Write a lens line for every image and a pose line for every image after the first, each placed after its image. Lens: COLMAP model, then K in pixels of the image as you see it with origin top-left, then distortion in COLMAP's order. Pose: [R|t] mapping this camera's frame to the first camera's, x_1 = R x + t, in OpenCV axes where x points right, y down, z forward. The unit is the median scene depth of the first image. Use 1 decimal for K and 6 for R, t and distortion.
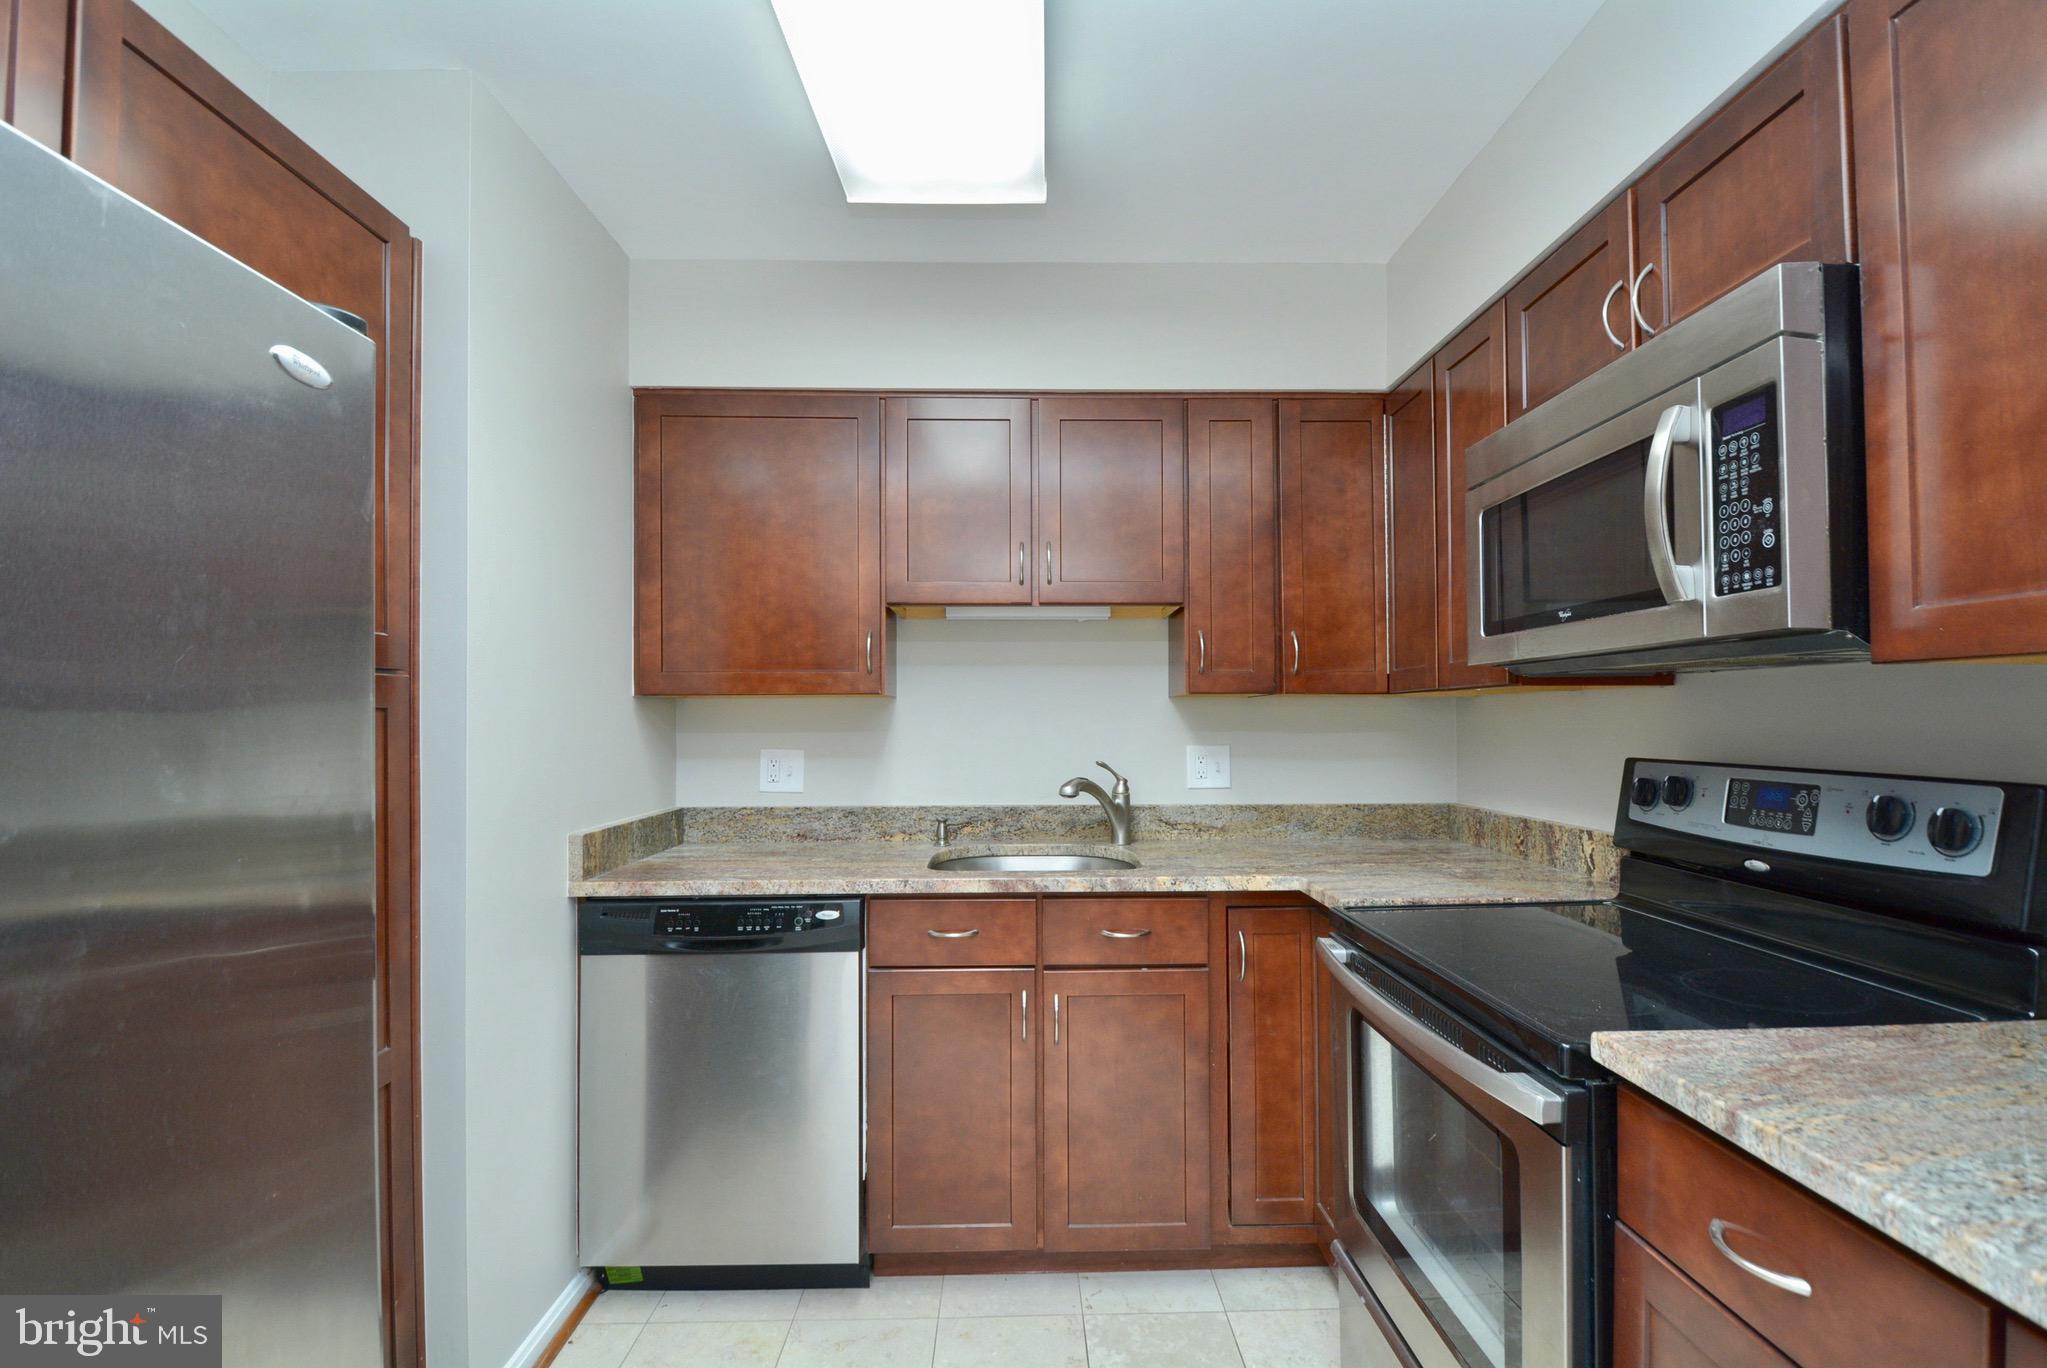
lens RADIAL K [[939.4, 0, 1038.5], [0, 939.4, 711.0], [0, 0, 1]] dist [0.005734, -0.016903]
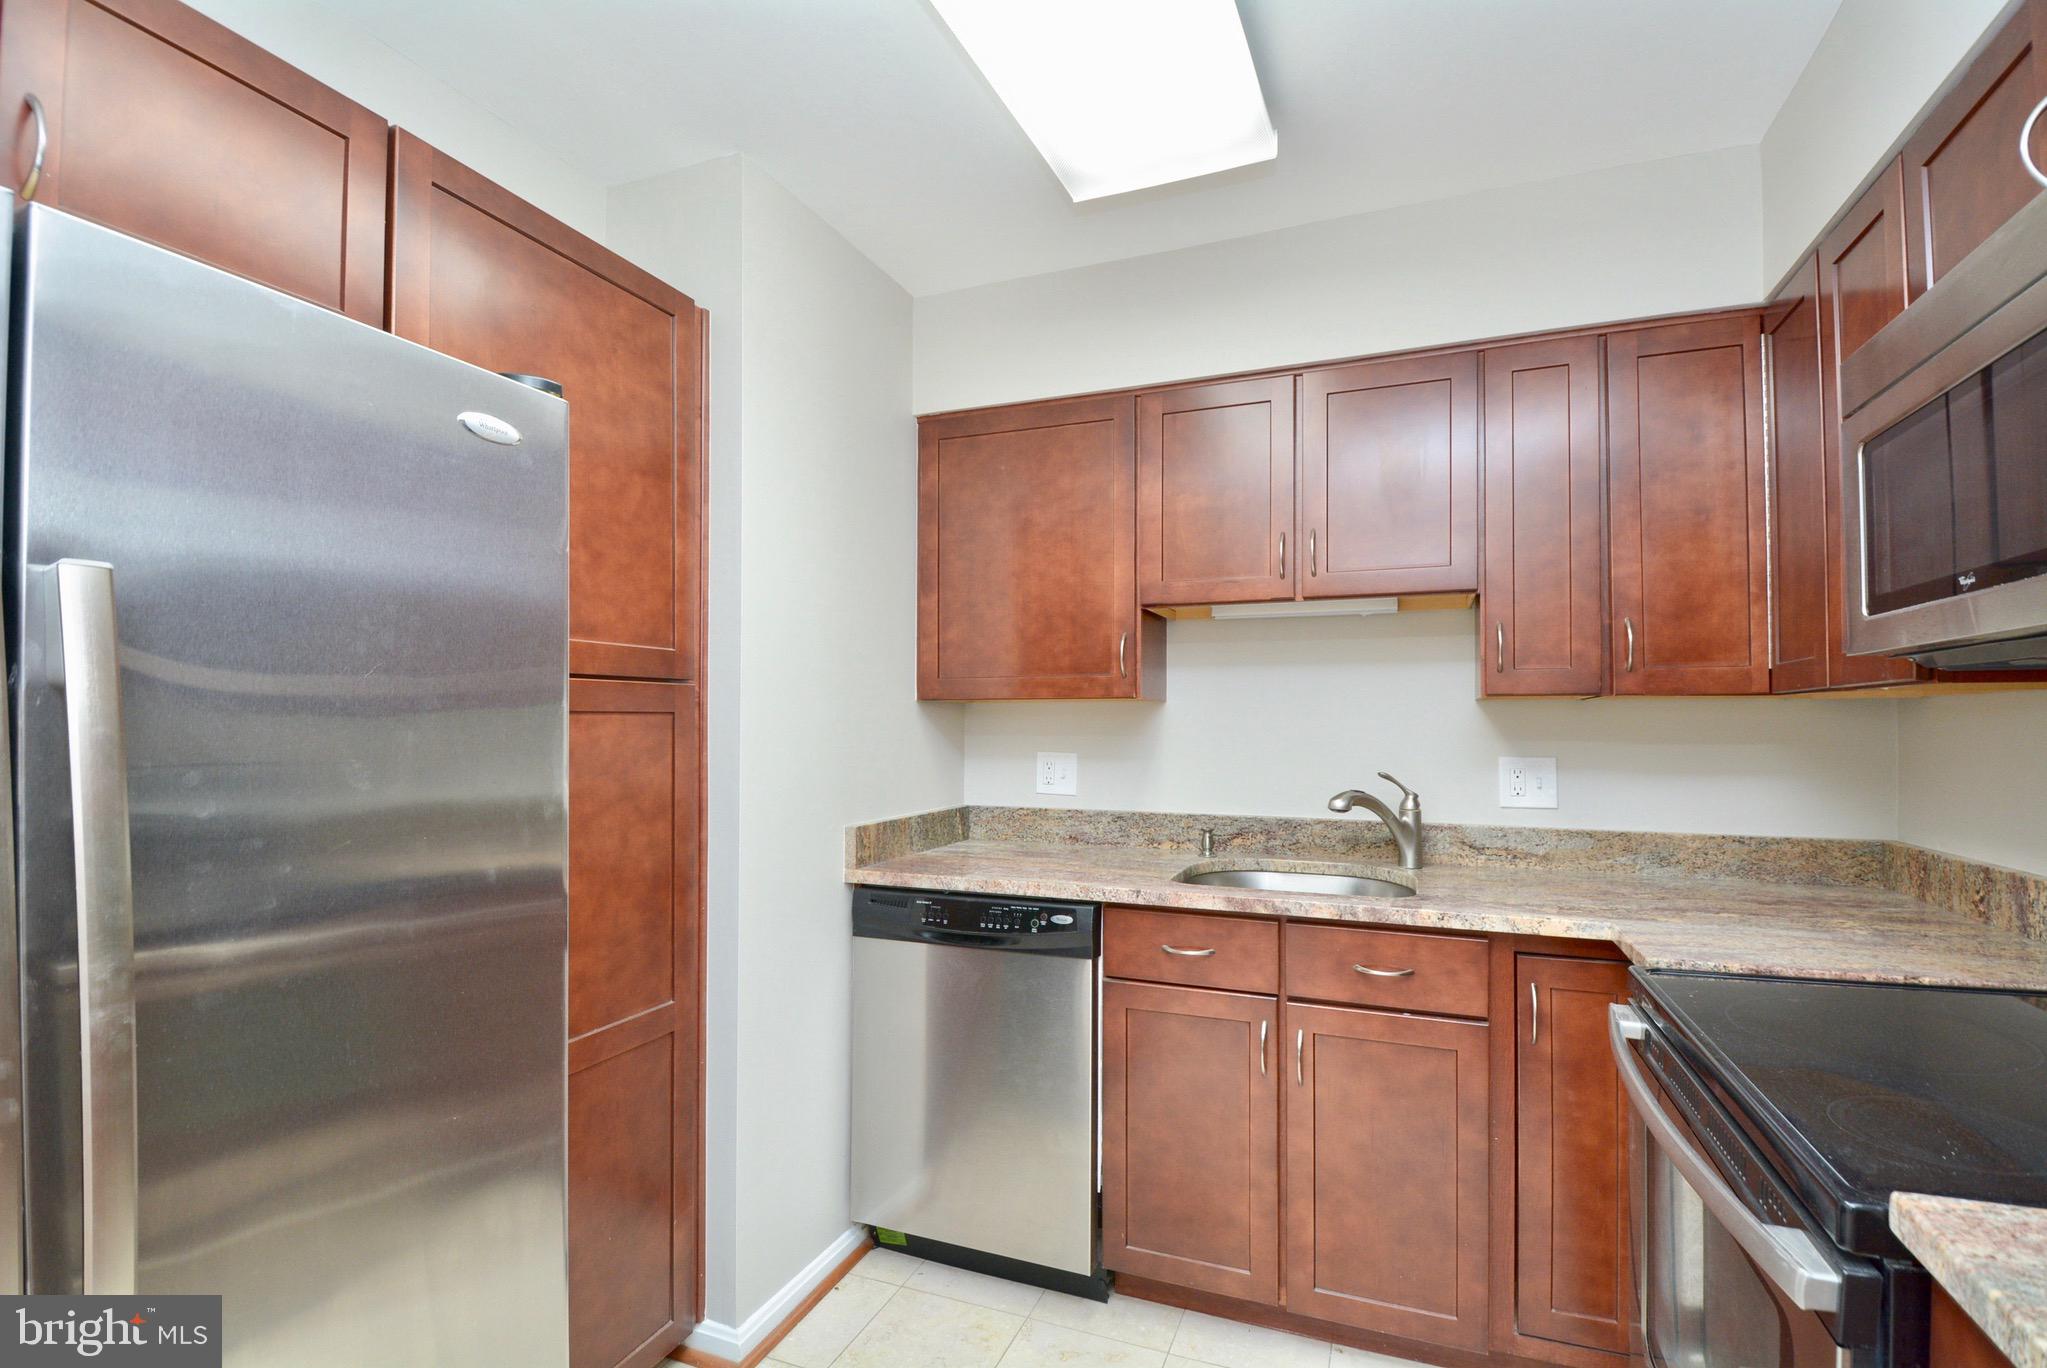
lens RADIAL K [[939.4, 0, 1038.8], [0, 939.4, 710.7], [0, 0, 1]] dist [0.005734, -0.016903]
pose [[0.920719, 0.001153, -0.390224, 0.141219], [-0.002518, 0.999992, -0.002985, -0.001685], [0.390218, 0.003731, 0.920715, 0.070174]]
